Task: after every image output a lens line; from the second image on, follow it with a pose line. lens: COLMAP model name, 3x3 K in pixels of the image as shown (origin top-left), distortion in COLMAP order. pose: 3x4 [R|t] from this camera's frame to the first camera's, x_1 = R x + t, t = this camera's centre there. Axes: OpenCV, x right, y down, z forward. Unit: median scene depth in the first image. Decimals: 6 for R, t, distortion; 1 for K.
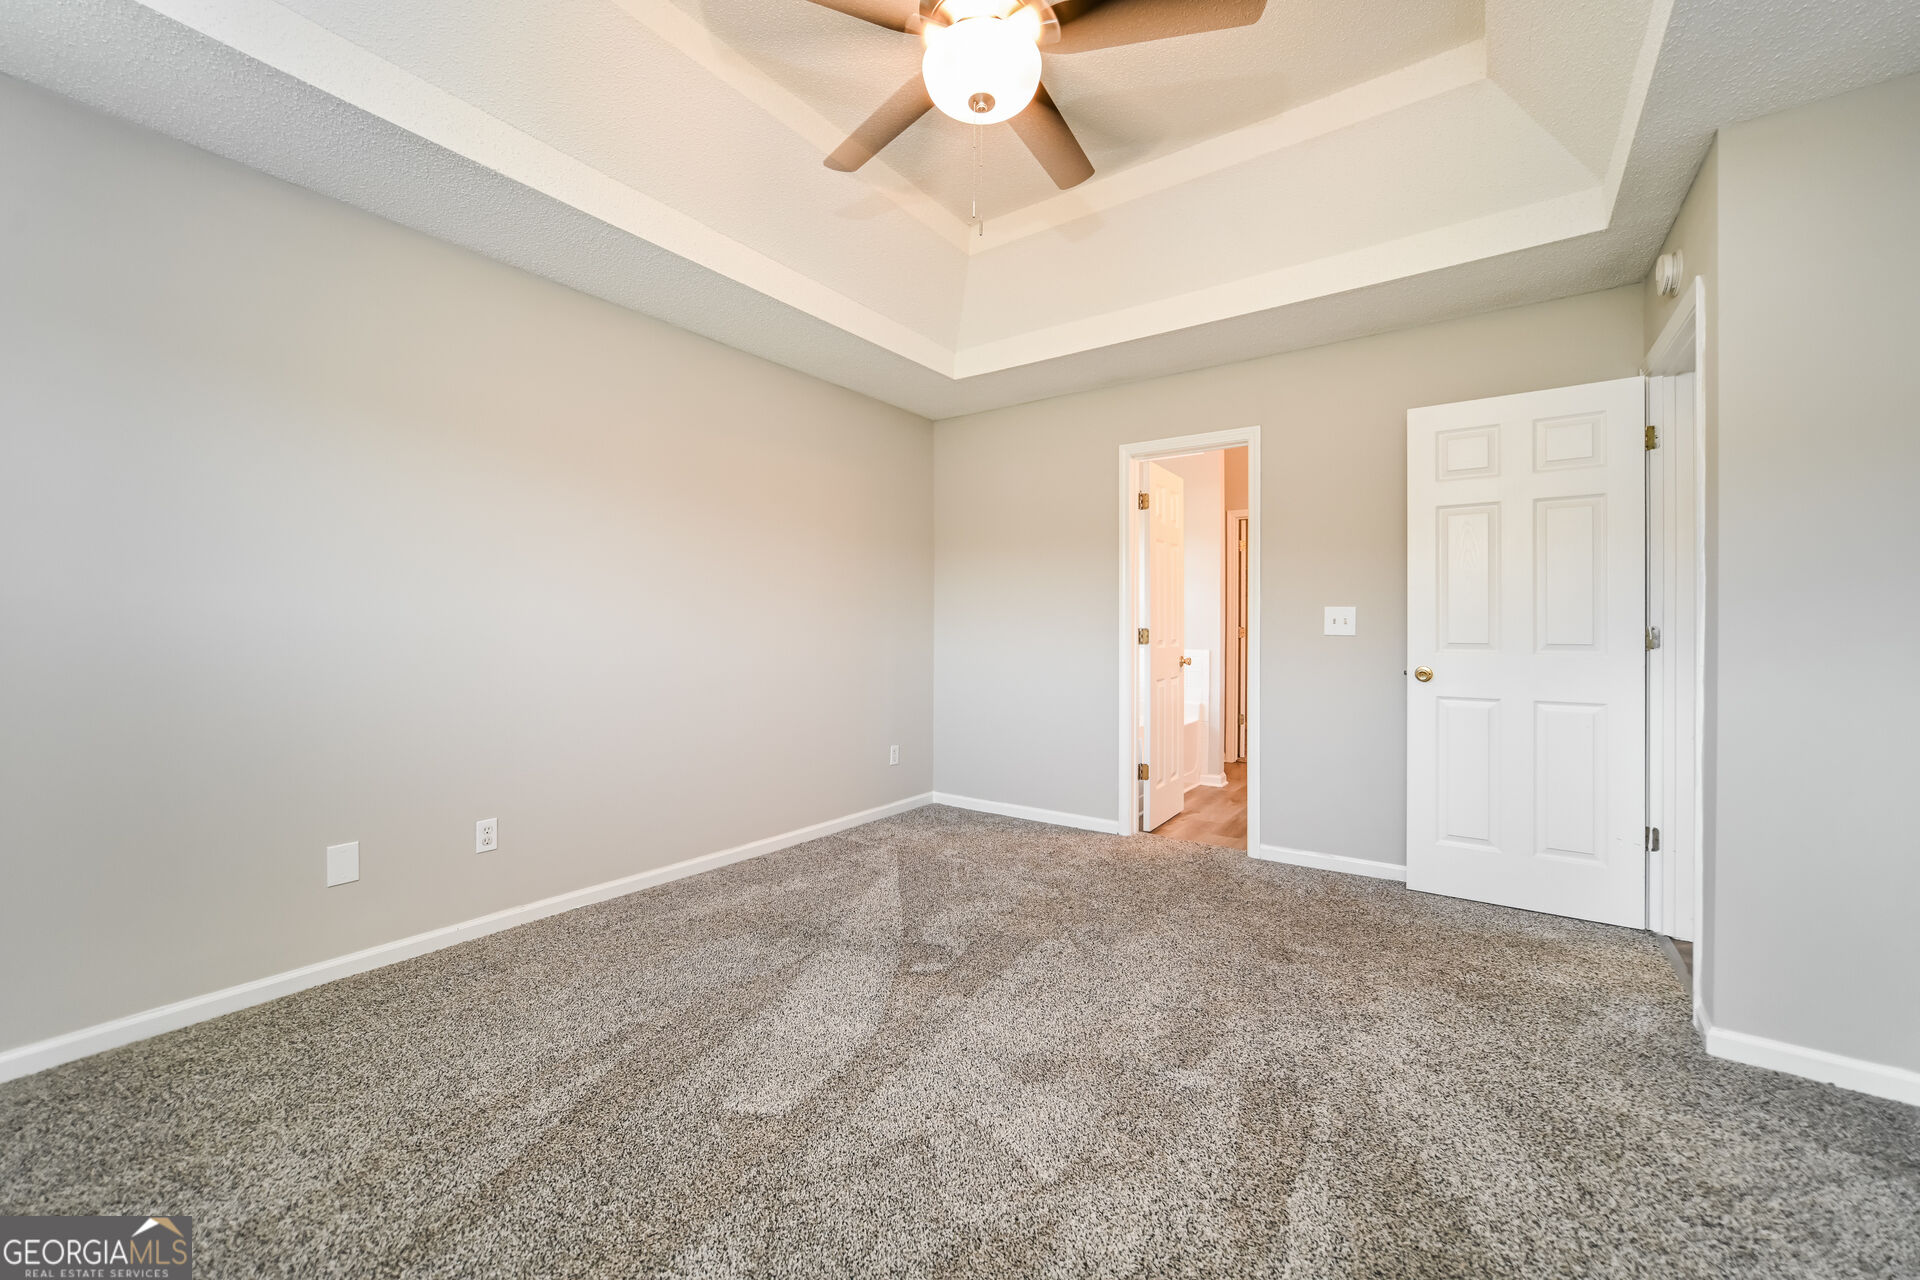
lens RADIAL K [[754.3, 0, 960.0], [0, 754.3, 640.0], [0, 0, 1]] dist [-0.000437, -0.000027]
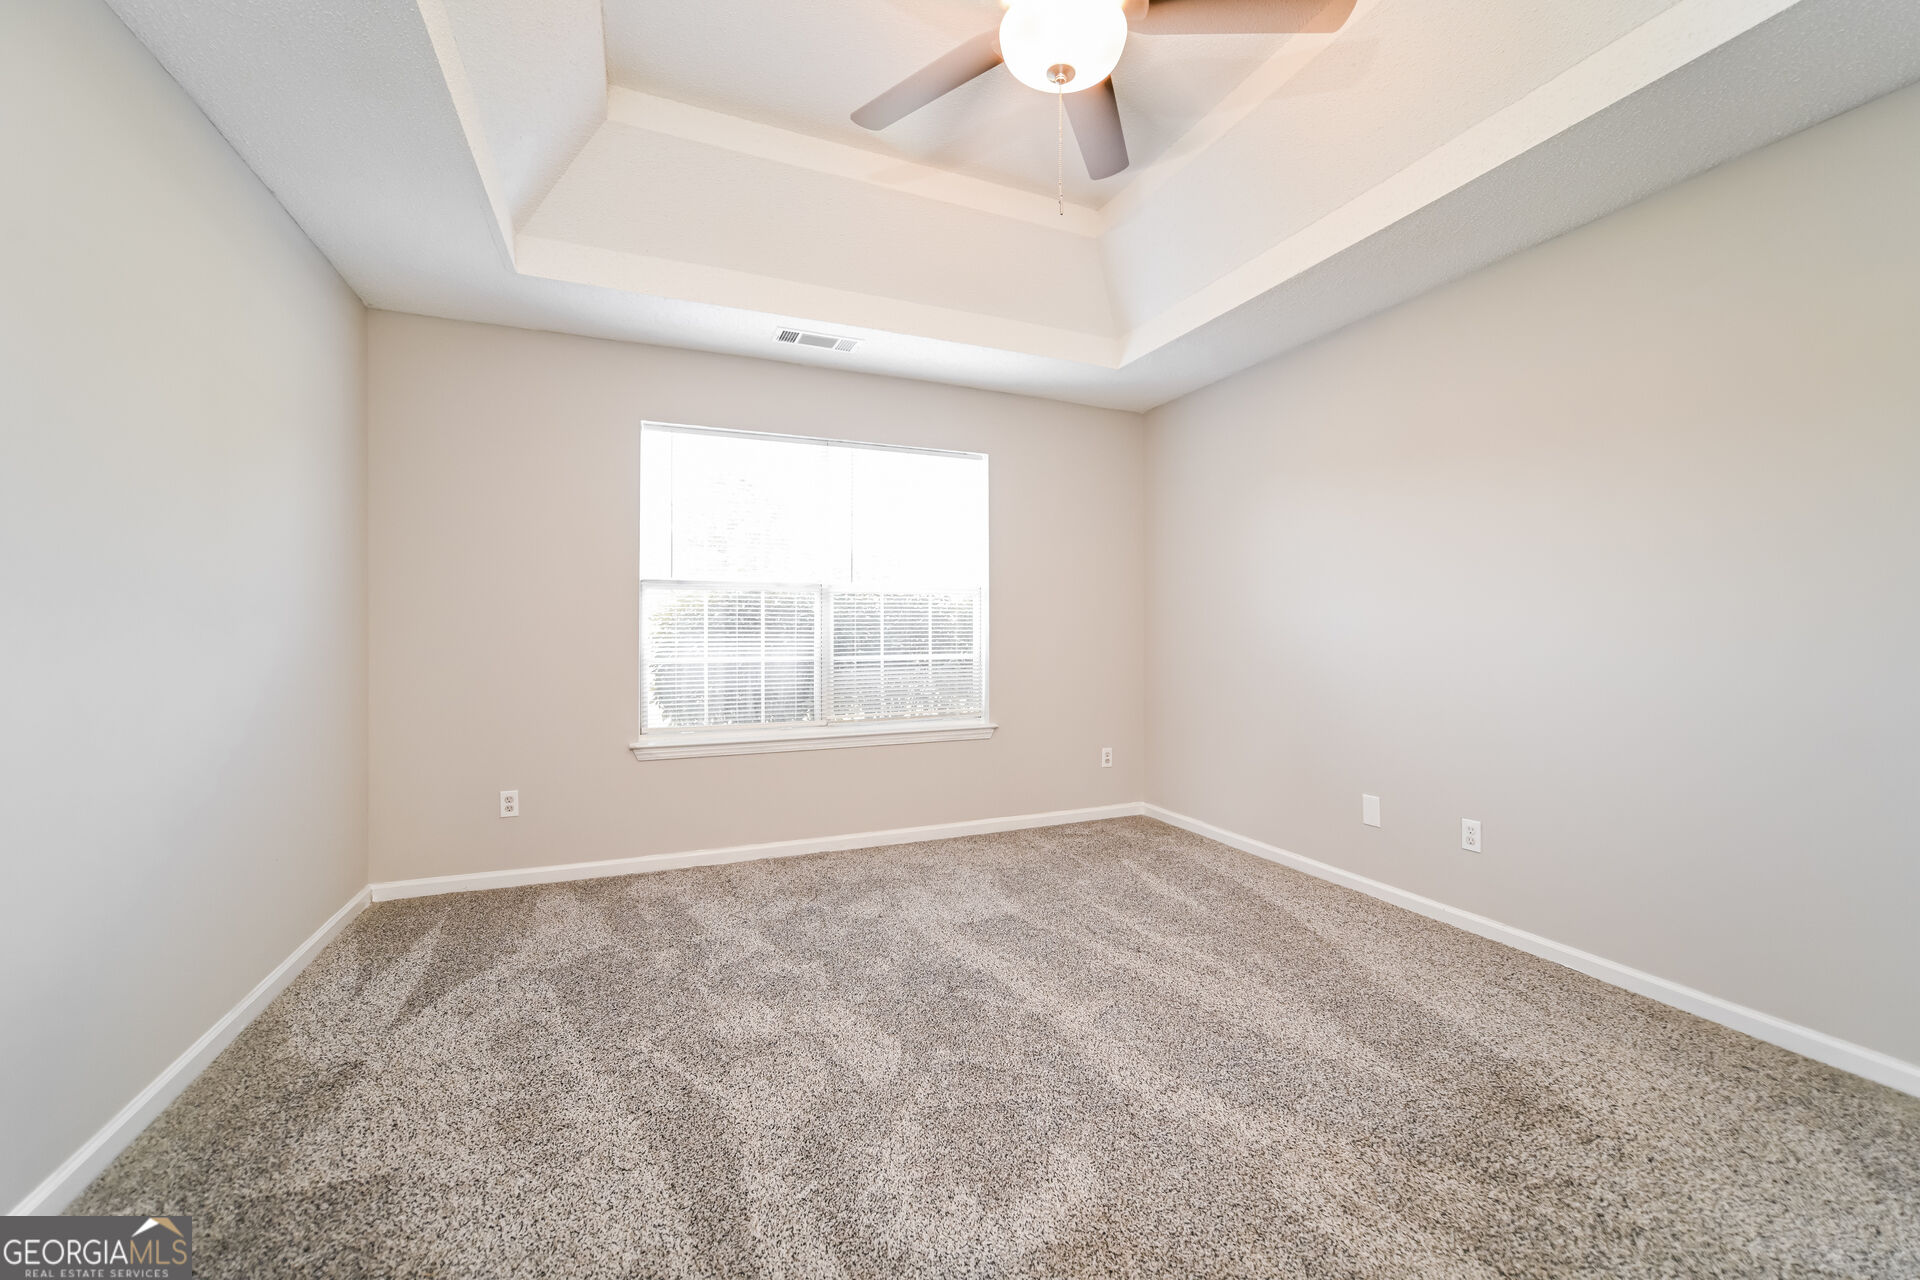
lens RADIAL K [[754.3, 0, 960.0], [0, 754.3, 640.0], [0, 0, 1]] dist [-0.000437, -0.000027]
pose [[-0.531177, 0.006039, -0.847239, 0.616329], [-0.010026, 0.999860, 0.013413, -0.013713], [0.847202, 0.015620, -0.531042, 0.957794]]
